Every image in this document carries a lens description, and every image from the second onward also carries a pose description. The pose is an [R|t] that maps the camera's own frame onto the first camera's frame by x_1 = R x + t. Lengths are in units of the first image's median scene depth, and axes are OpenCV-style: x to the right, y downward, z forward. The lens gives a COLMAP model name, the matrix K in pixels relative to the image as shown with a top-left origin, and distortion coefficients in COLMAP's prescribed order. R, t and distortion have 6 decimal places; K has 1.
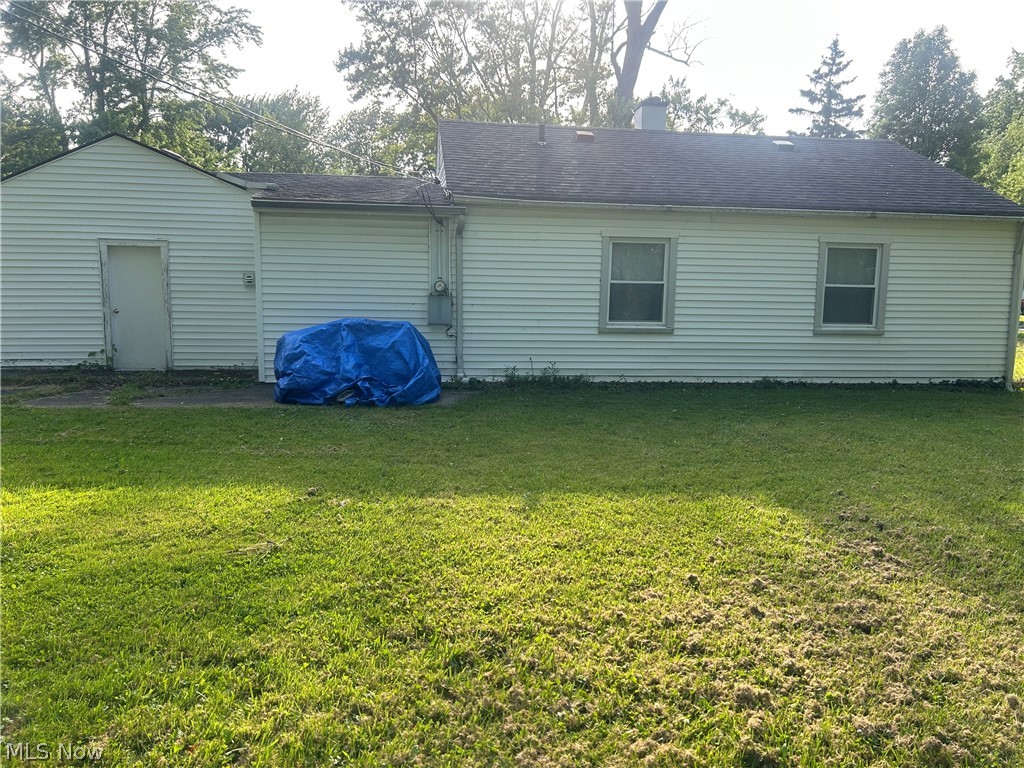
lens RADIAL K [[781.1, 0, 512.0], [0, 781.1, 384.0], [0, 0, 1]] dist [0.077357, -0.063680]
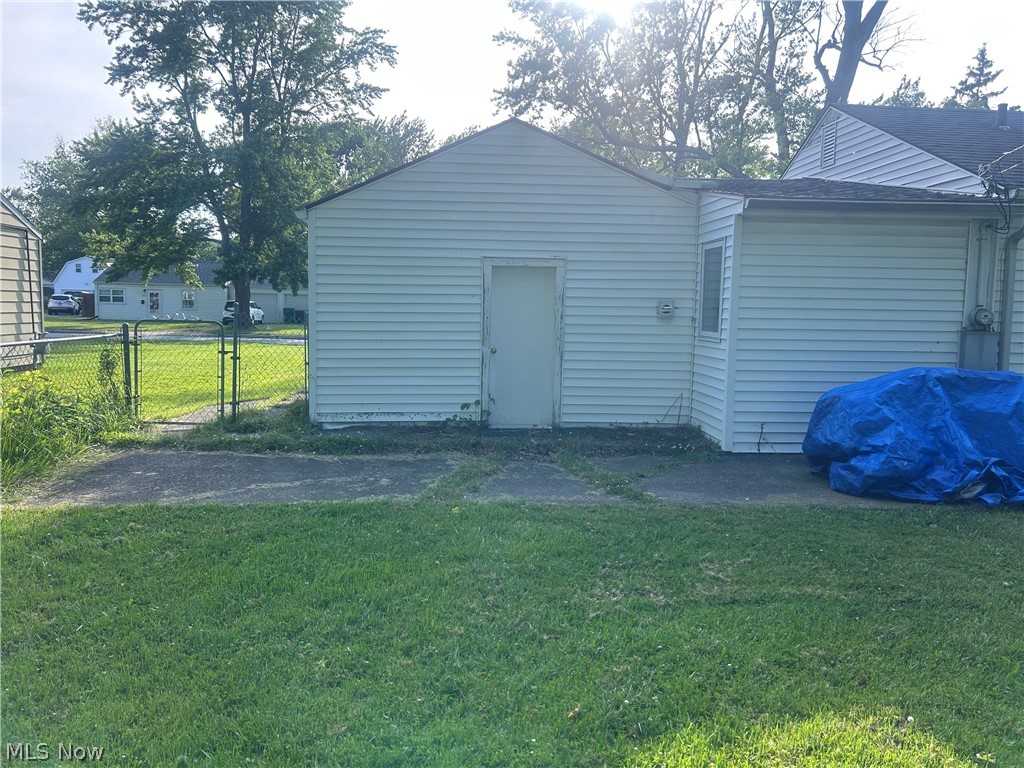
lens RADIAL K [[781.1, 0, 512.0], [0, 781.1, 384.0], [0, 0, 1]] dist [0.077357, -0.063680]
pose [[0.996960, 0.010224, -0.077246, -0.107452], [-0.012574, 0.999471, -0.030001, -0.009381], [0.076899, 0.030881, 0.996561, 0.062360]]
